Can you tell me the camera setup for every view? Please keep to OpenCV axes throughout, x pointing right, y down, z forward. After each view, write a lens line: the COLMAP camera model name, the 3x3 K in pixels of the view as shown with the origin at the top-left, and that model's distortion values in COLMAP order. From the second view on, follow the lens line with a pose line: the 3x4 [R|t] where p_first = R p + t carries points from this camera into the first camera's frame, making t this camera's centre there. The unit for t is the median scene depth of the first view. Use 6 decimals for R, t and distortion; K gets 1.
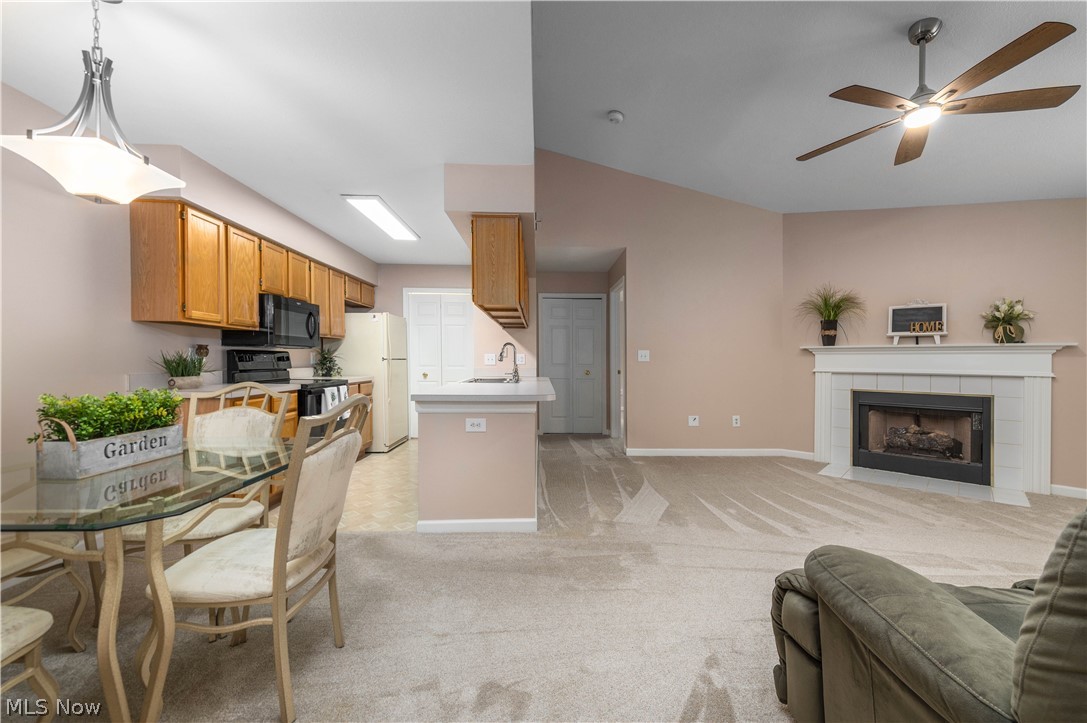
lens RADIAL K [[426.5, 0, 550.0], [0, 426.5, 359.4], [0, 0, 1]] dist [0.010737, -0.002547]
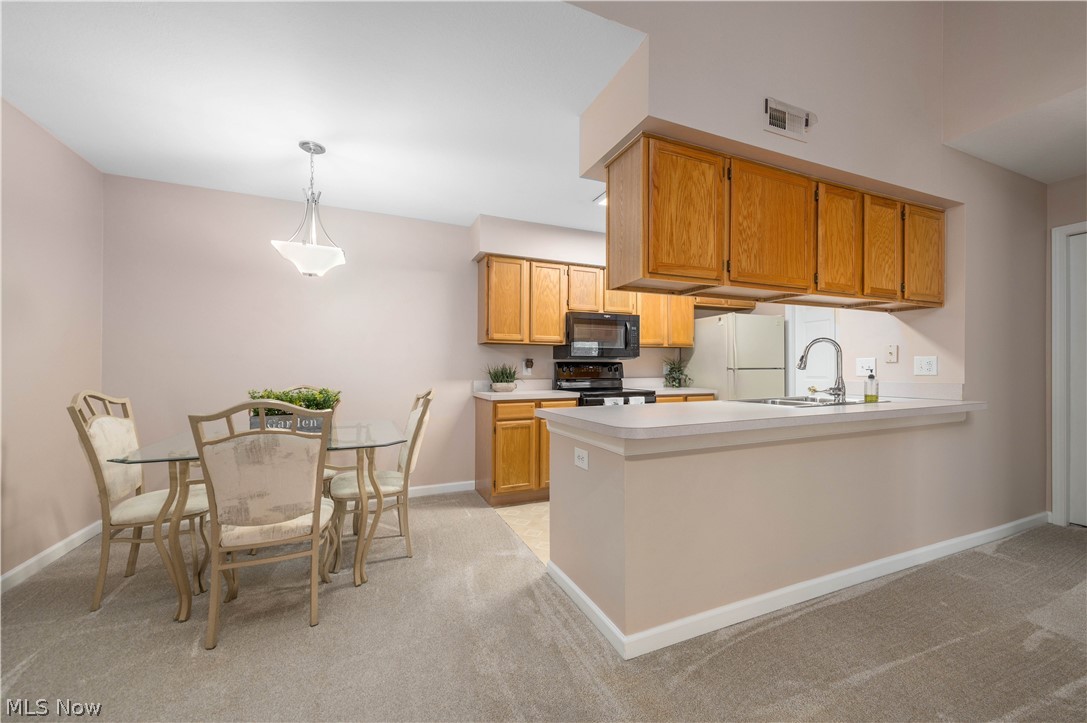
lens RADIAL K [[426.5, 0, 564.5], [0, 426.5, 369.5], [0, 0, 1]] dist [0.010737, -0.002547]
pose [[0.392128, -0.008376, -0.919873, 0.324397], [0.005742, 0.999961, -0.006657, 0.006094], [0.919893, -0.002672, 0.392161, 0.472992]]
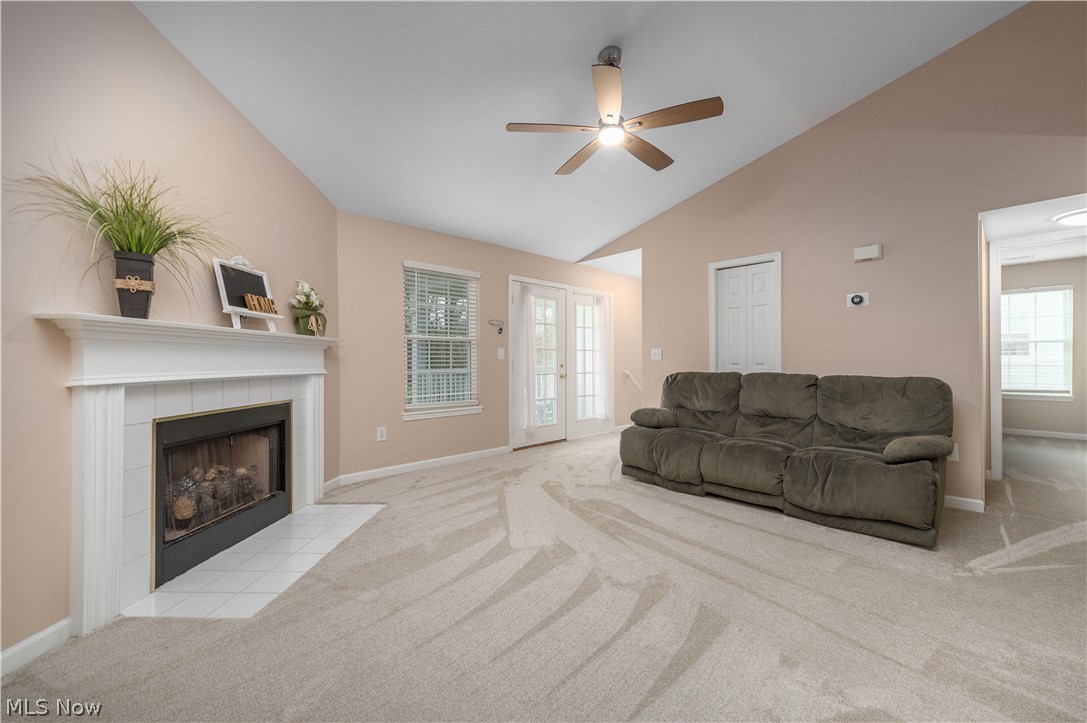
lens RADIAL K [[426.5, 0, 560.0], [0, 426.5, 361.4], [0, 0, 1]] dist [0.010737, -0.002547]
pose [[-0.684153, -0.003403, 0.729331, 0.095571], [-0.000364, 0.999991, 0.004325, 0.007288], [-0.729338, 0.002694, -0.684148, 1.114169]]
